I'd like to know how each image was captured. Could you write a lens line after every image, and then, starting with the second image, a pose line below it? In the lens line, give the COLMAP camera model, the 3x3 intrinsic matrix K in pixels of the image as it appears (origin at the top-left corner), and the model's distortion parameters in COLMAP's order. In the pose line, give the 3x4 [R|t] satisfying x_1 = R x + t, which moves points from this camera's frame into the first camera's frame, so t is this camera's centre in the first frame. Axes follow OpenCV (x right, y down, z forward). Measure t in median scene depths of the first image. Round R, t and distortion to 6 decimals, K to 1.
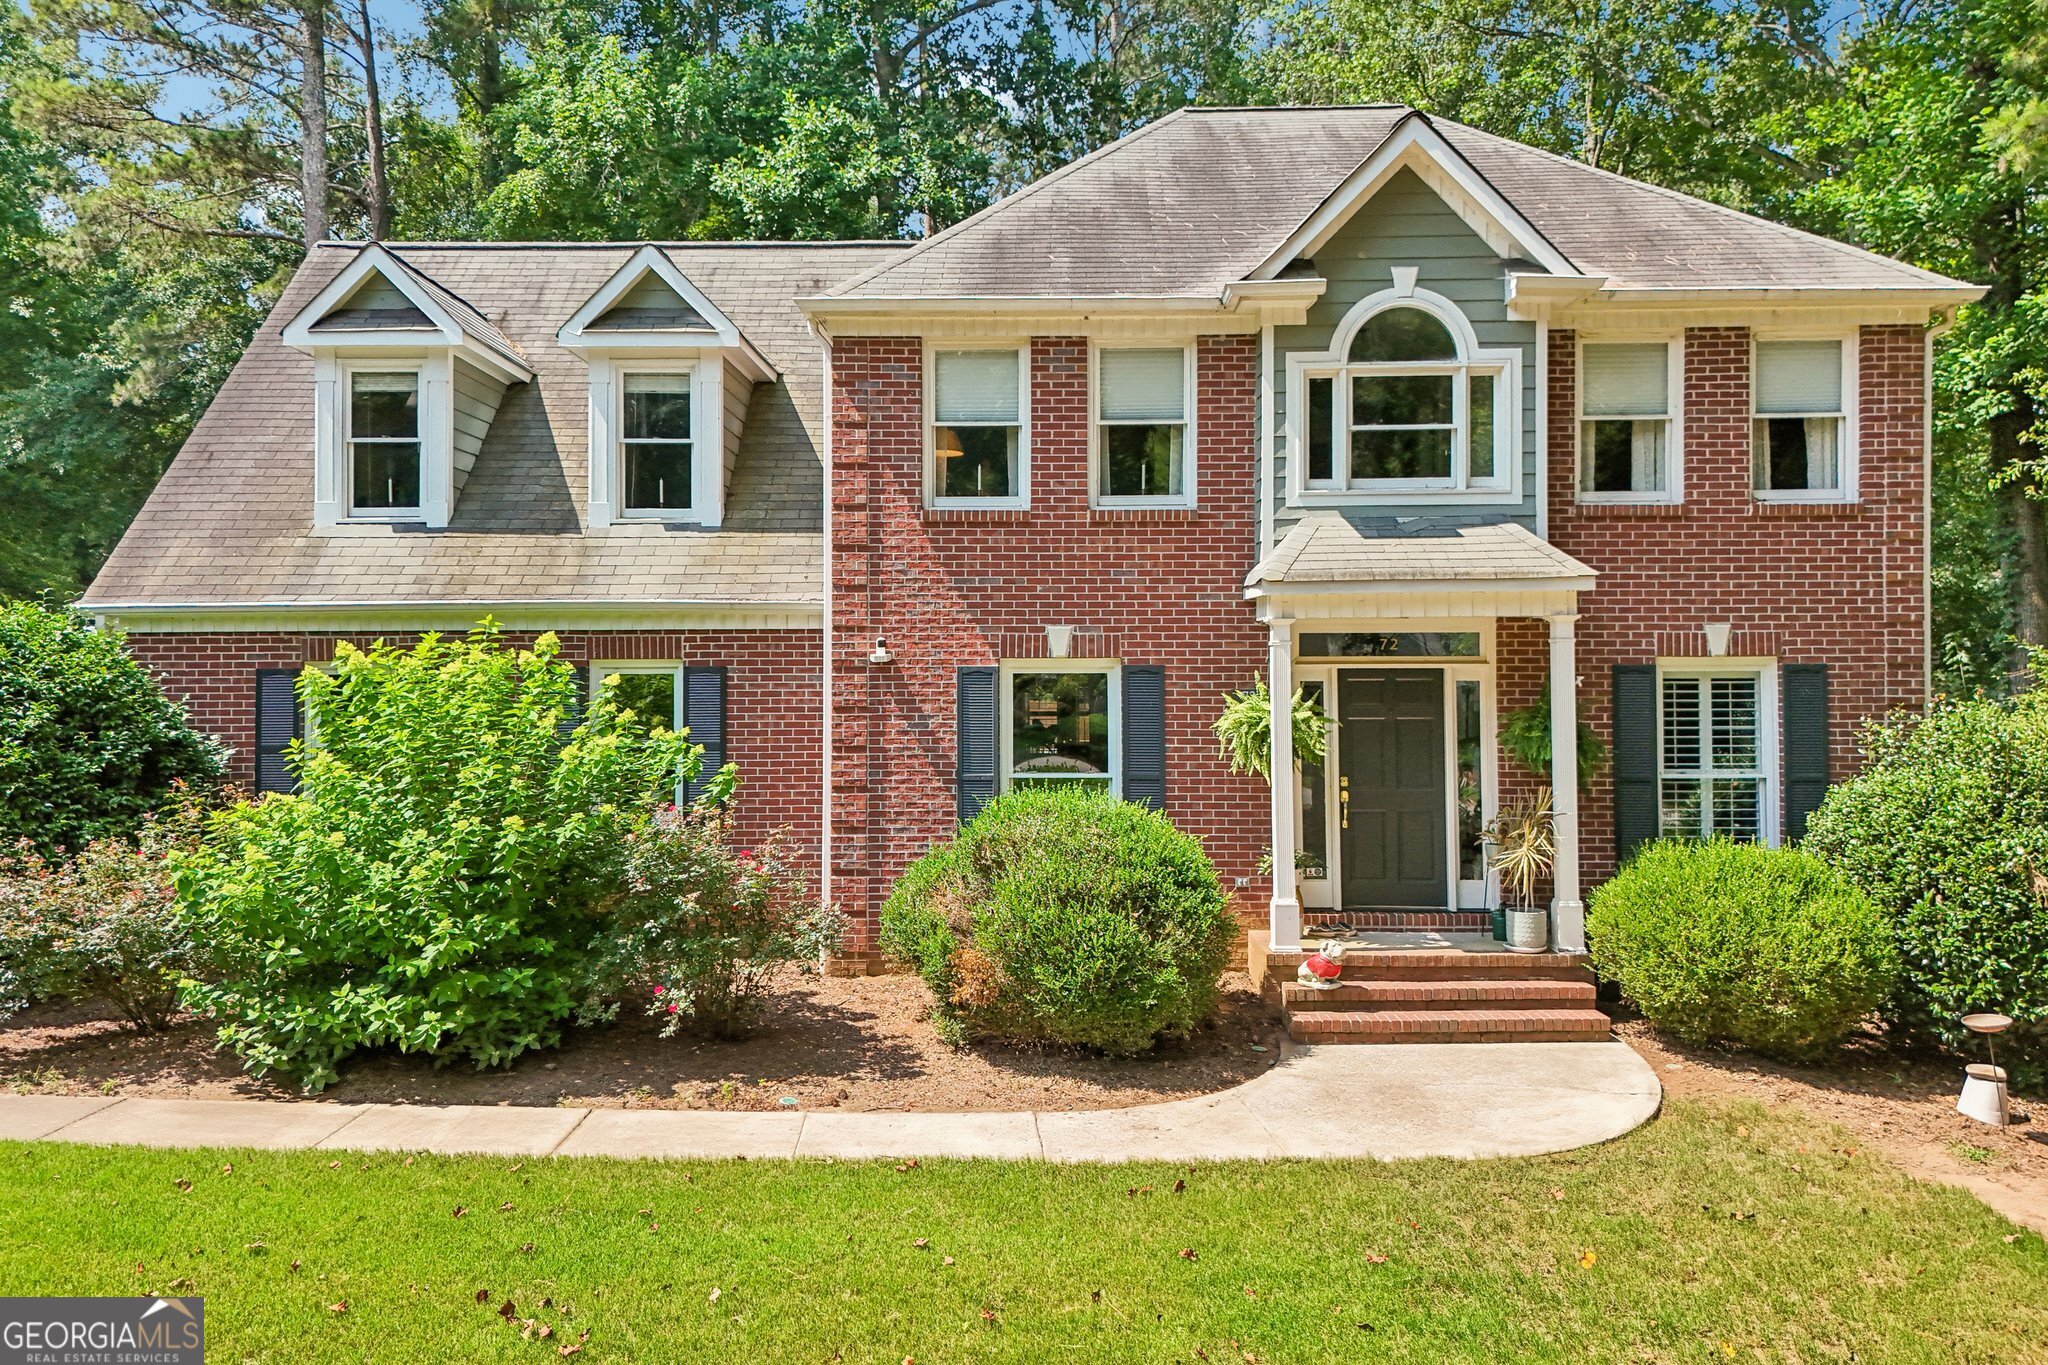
lens RADIAL K [[1544.6, 0, 996.9], [0, 1544.6, 737.7], [0, 0, 1]] dist [0.086422, -0.051401]
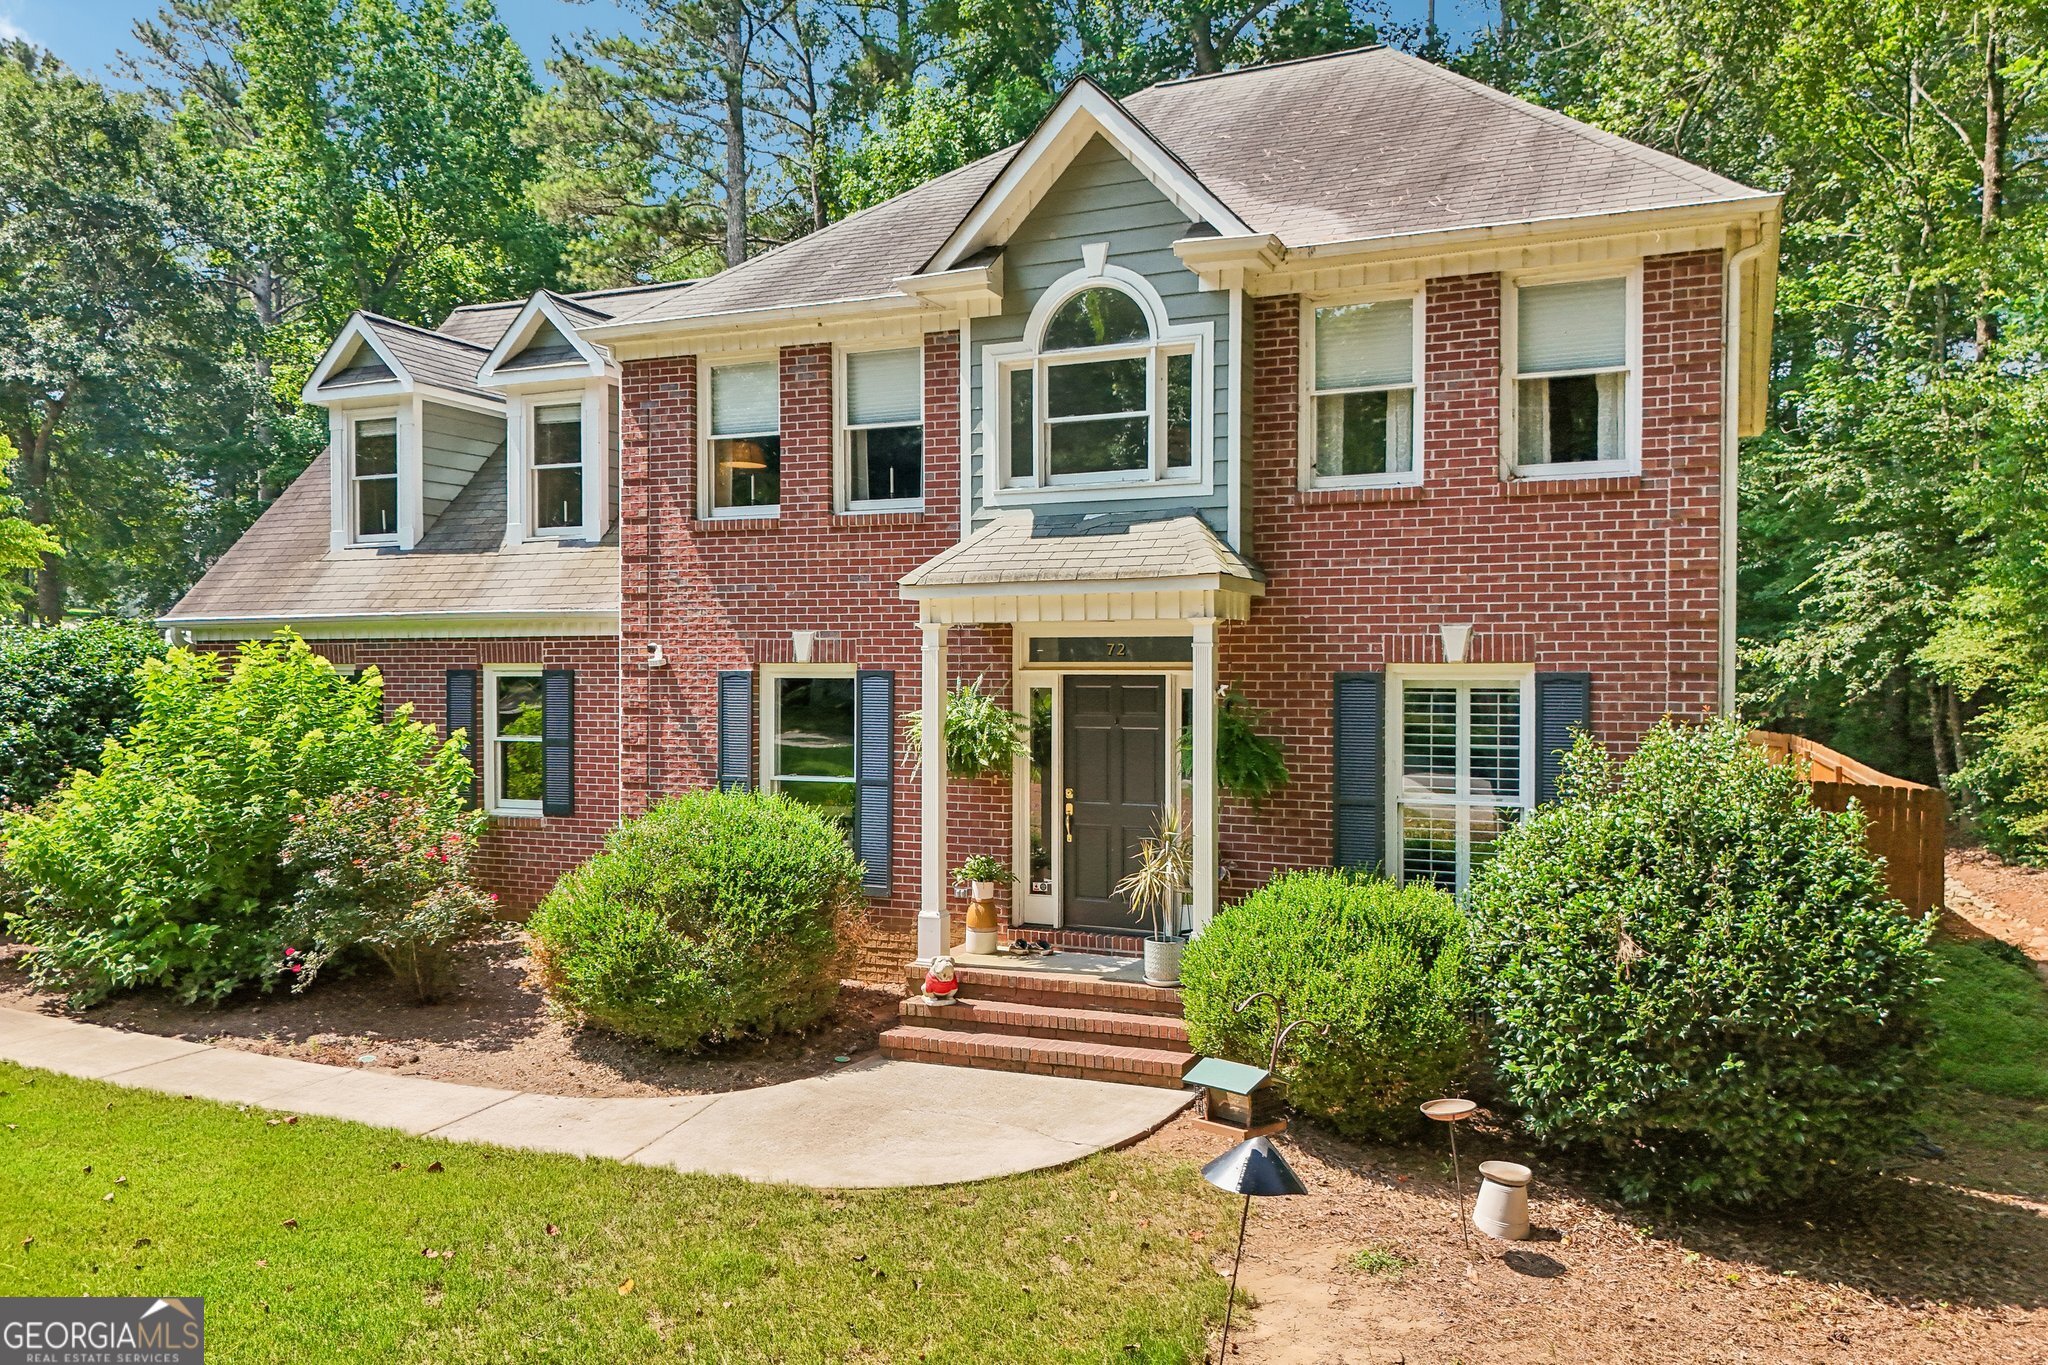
lens RADIAL K [[1558.6, 0, 1027.8], [0, 1558.6, 752.7], [0, 0, 1]] dist [0.111397, -0.169237]
pose [[0.911834, 0.024917, -0.409803, 0.598095], [-0.021402, 0.999684, 0.013164, -0.009346], [0.410002, -0.003232, 0.912079, 0.124502]]
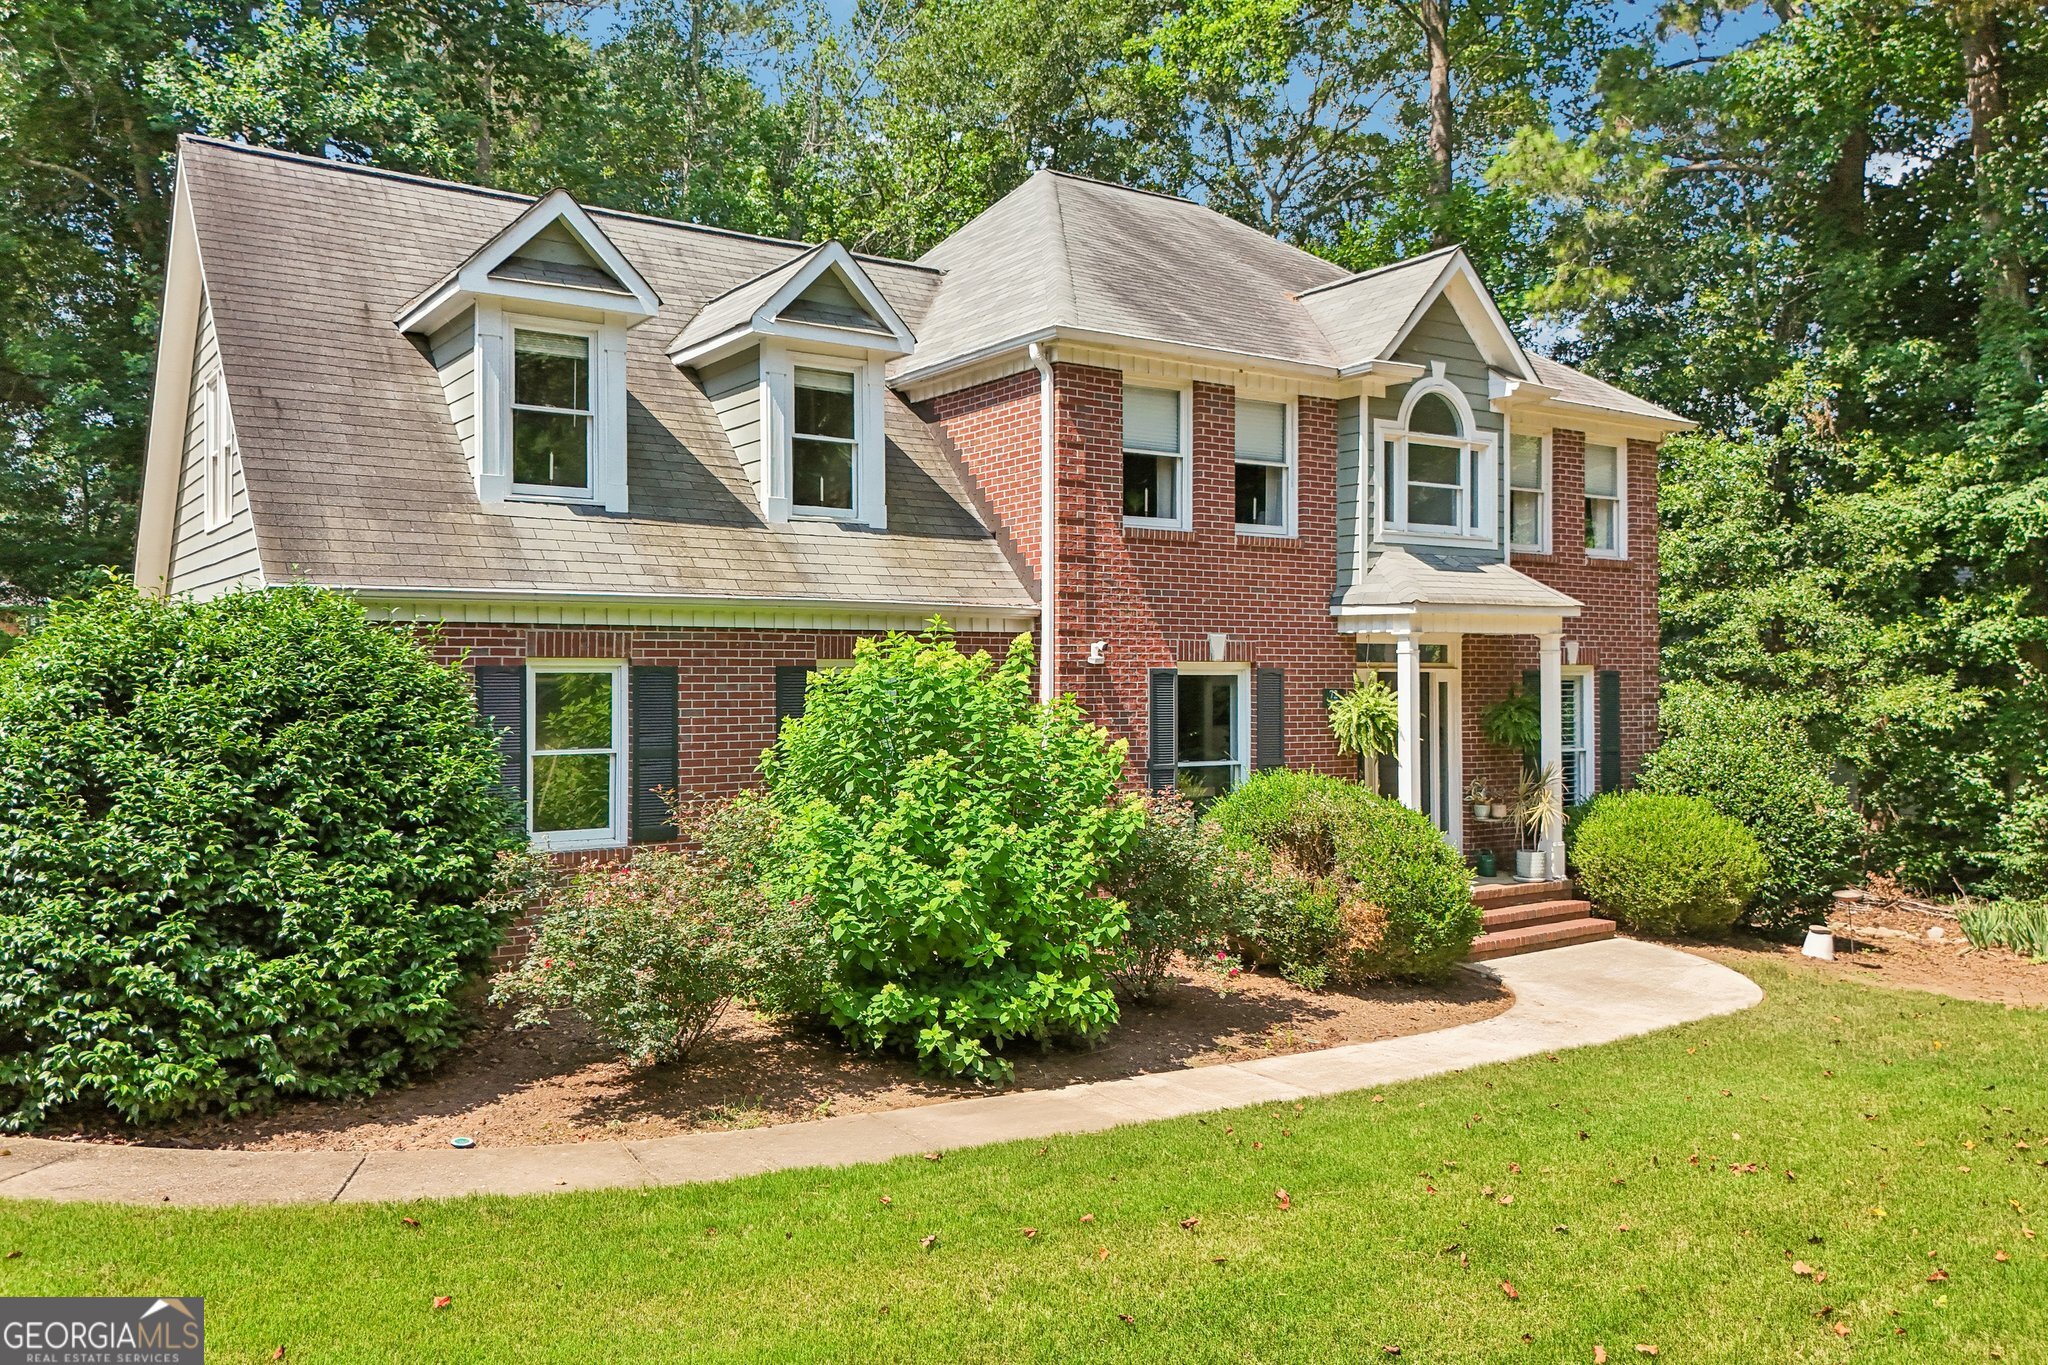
lens RADIAL K [[1558.6, 0, 1027.8], [0, 1558.6, 752.7], [0, 0, 1]] dist [0.111397, -0.169237]
pose [[0.822409, -0.023712, 0.568403, -0.746018], [0.018965, 0.999718, 0.014265, -0.002684], [-0.568581, -0.000952, 0.822627, 0.116726]]
